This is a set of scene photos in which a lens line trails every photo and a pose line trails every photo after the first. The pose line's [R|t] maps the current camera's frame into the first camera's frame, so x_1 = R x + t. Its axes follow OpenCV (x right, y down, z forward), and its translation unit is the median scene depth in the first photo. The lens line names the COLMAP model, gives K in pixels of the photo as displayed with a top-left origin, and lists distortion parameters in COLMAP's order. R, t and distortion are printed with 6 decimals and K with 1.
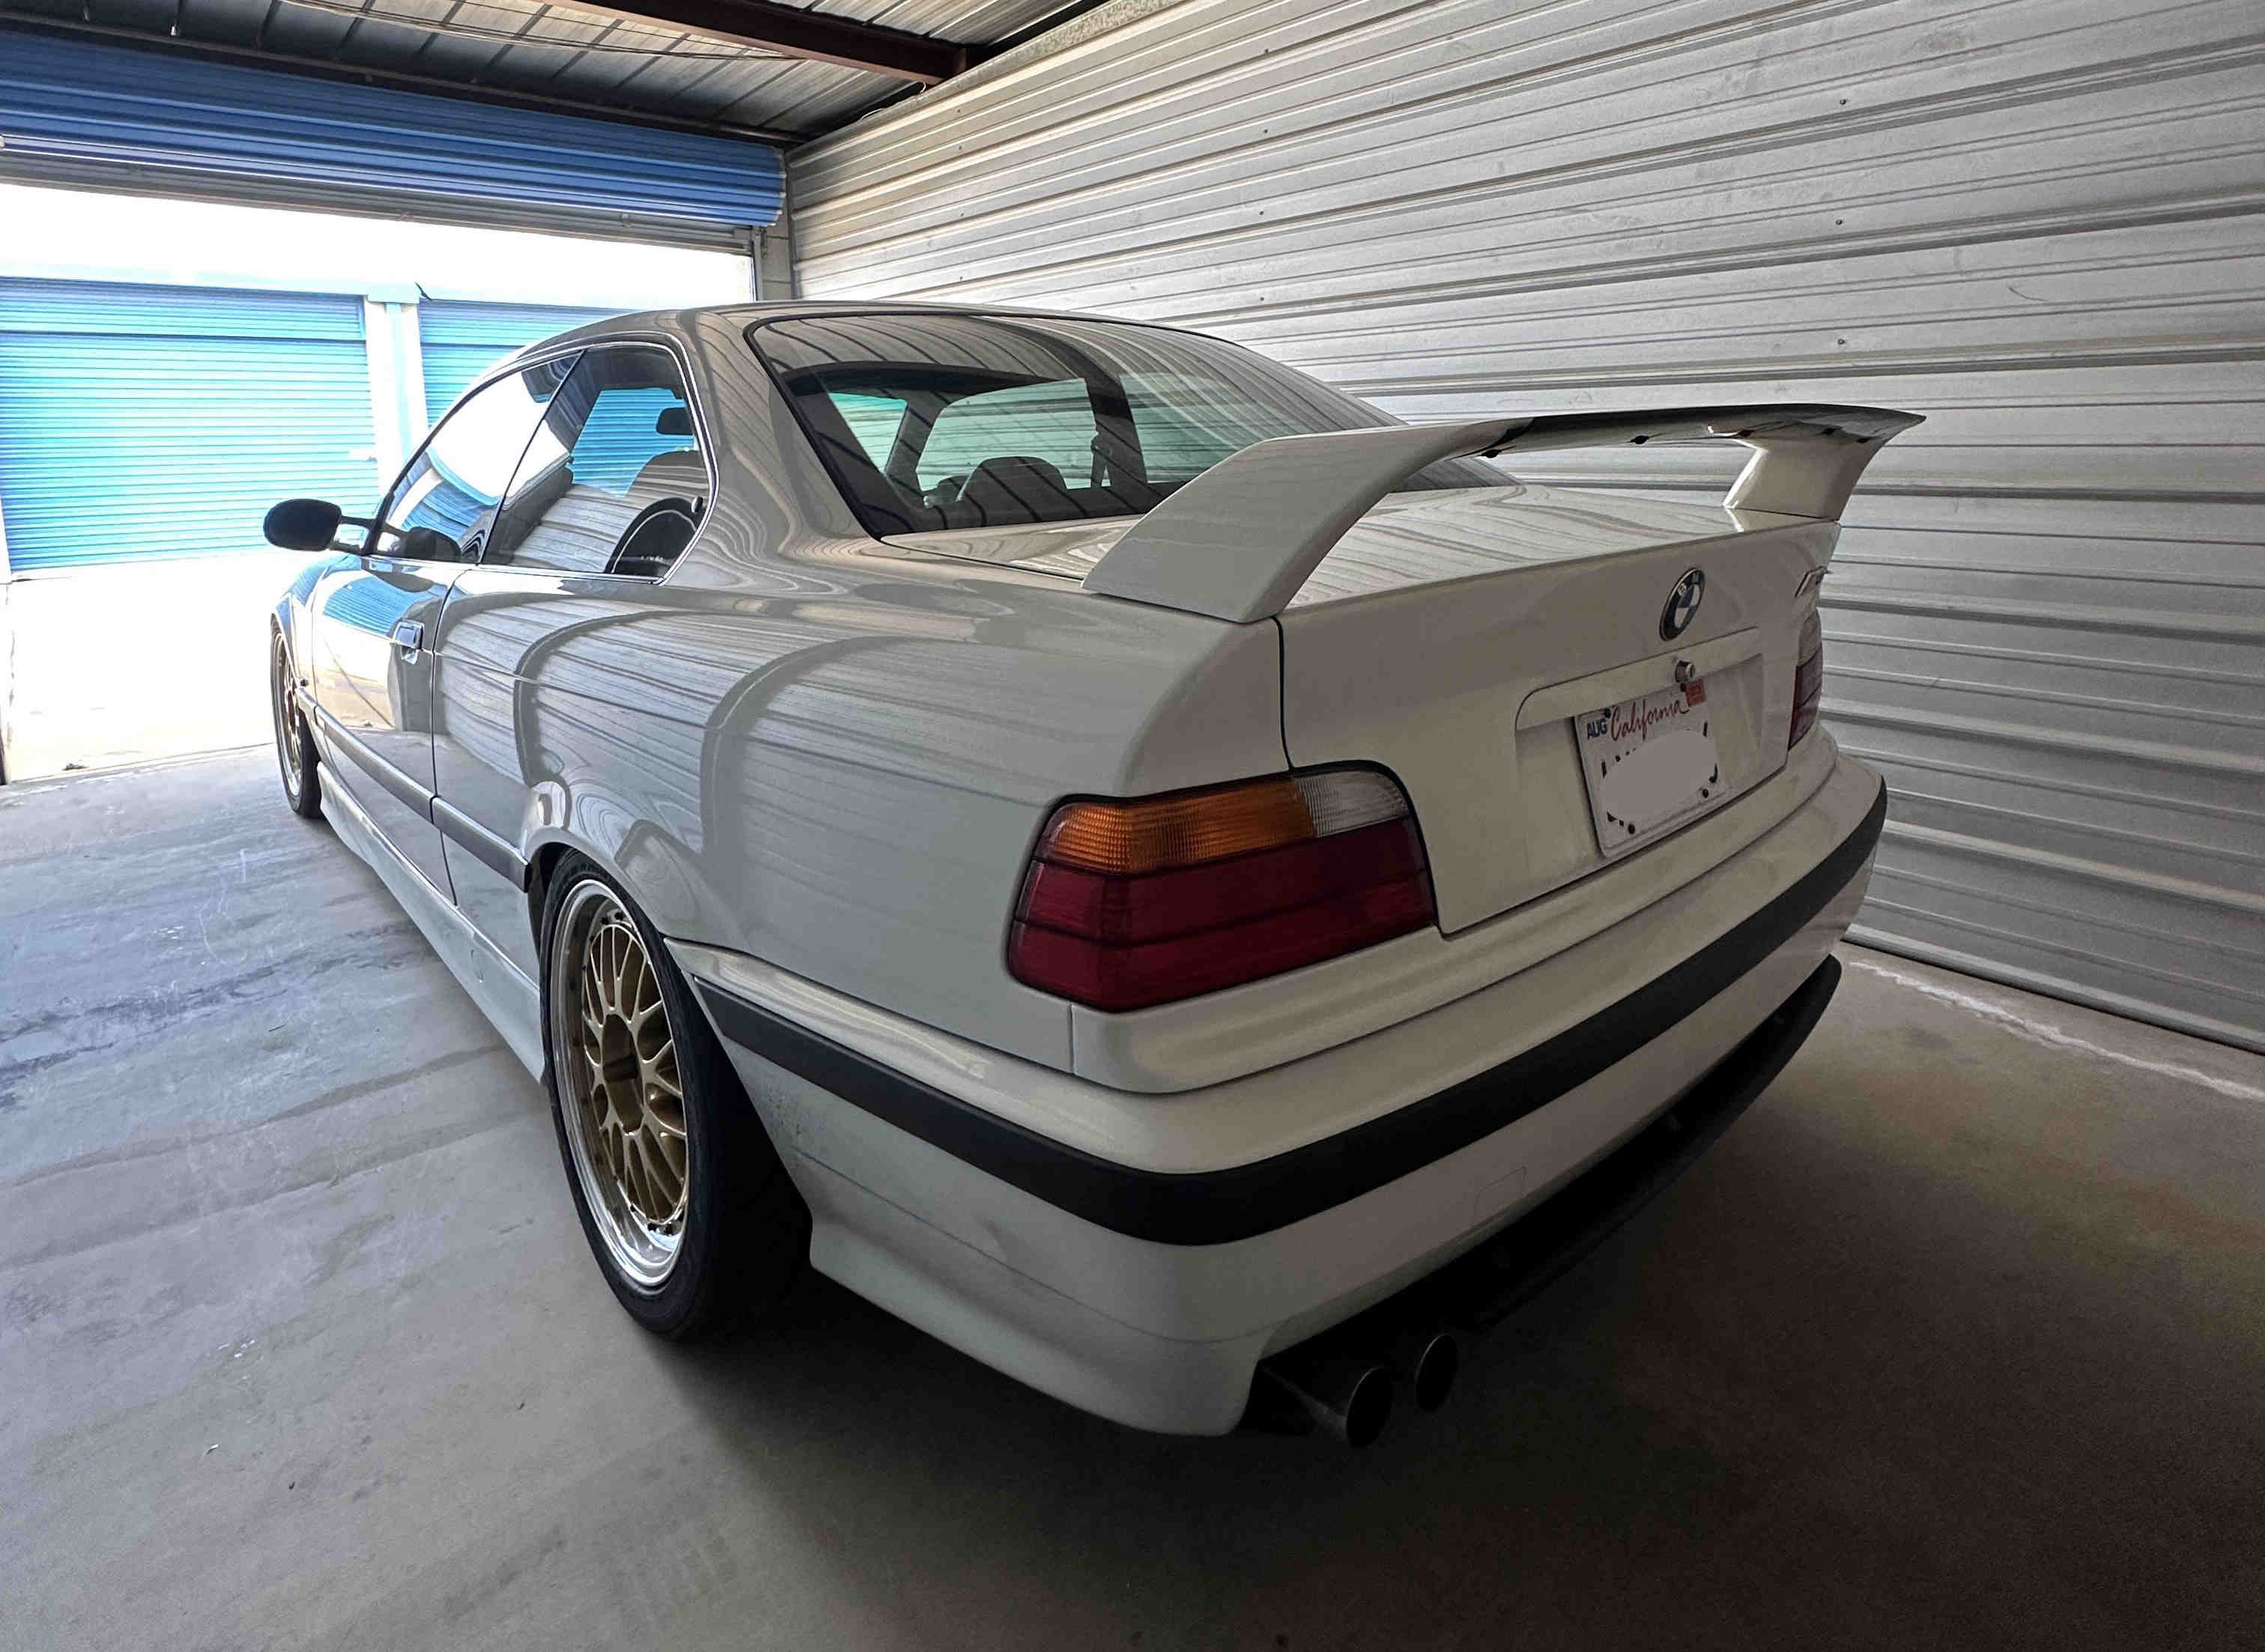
lens RADIAL K [[1170.3, 0, 1140.1], [0, 1170.3, 773.3], [0, 0, 1]] dist [0.019912, -0.000055]
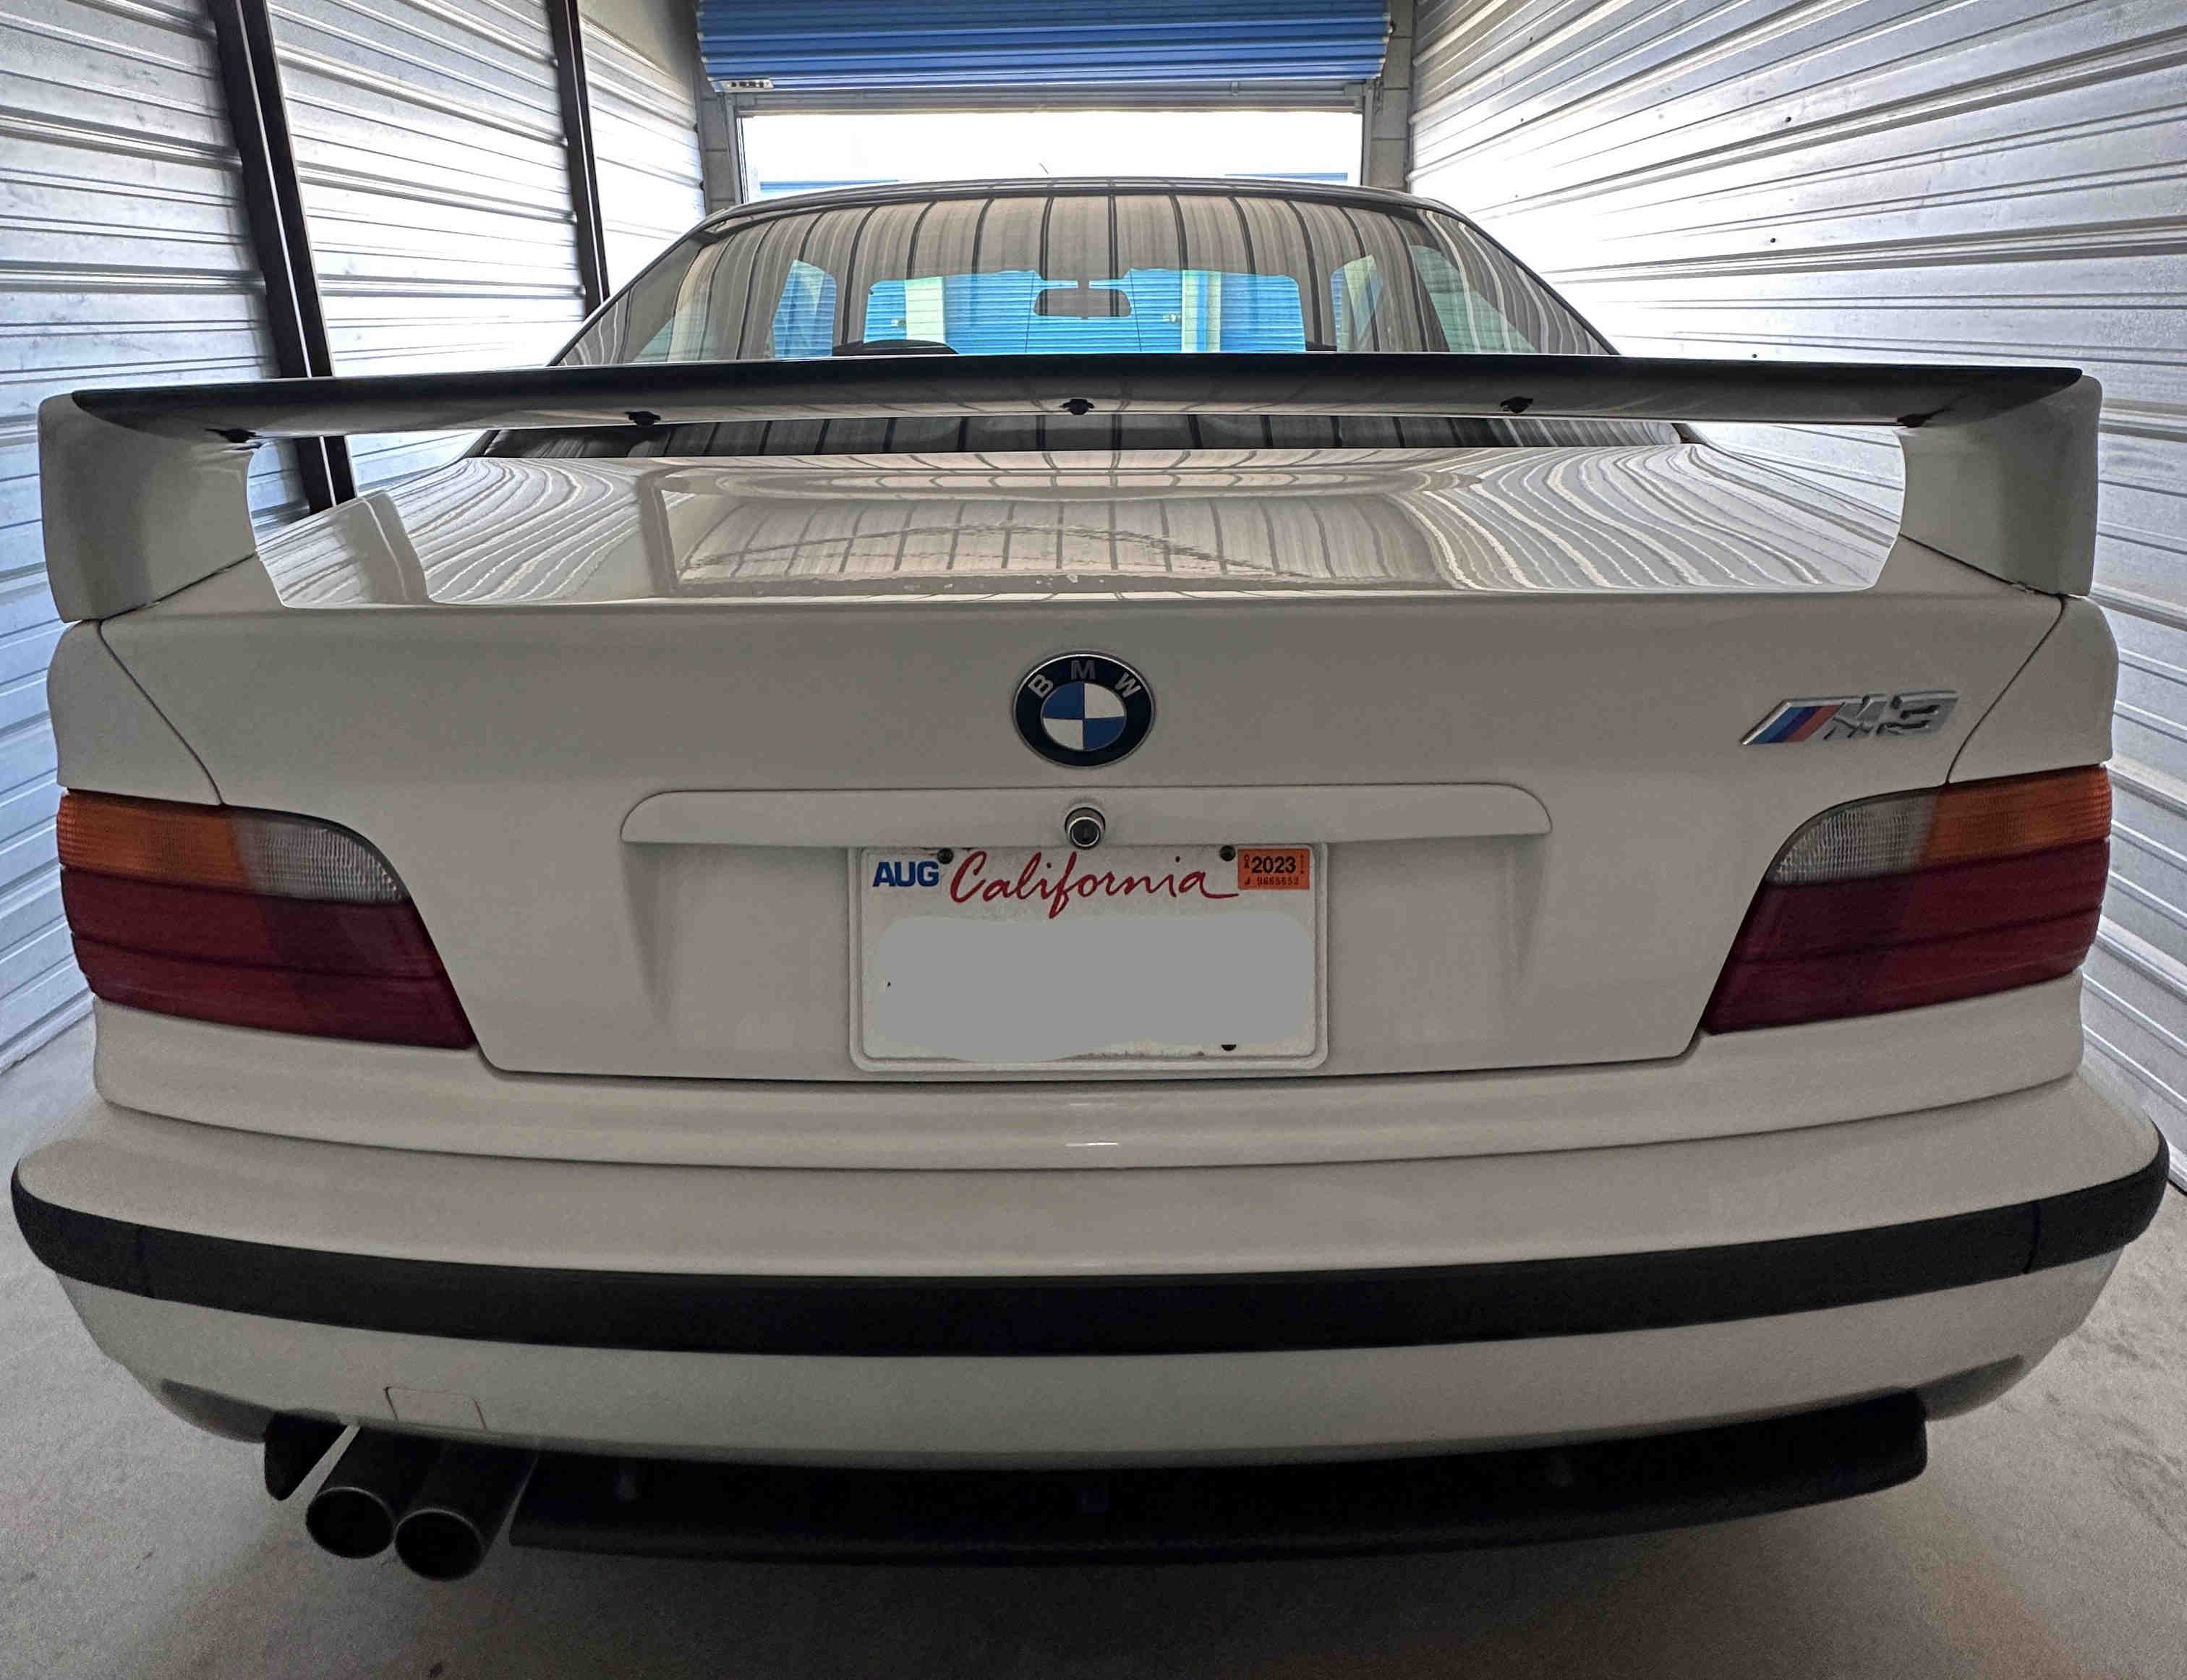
lens RADIAL K [[1133.6, 0, 1097.3], [0, 1133.6, 762.5], [0, 0, 1]] dist [-0.001471, 0.002474]
pose [[0.738233, 0.258702, -0.622965, 0.484178], [-0.185812, 0.965794, 0.180877, -0.131782], [0.648449, -0.017775, 0.761051, 0.349808]]
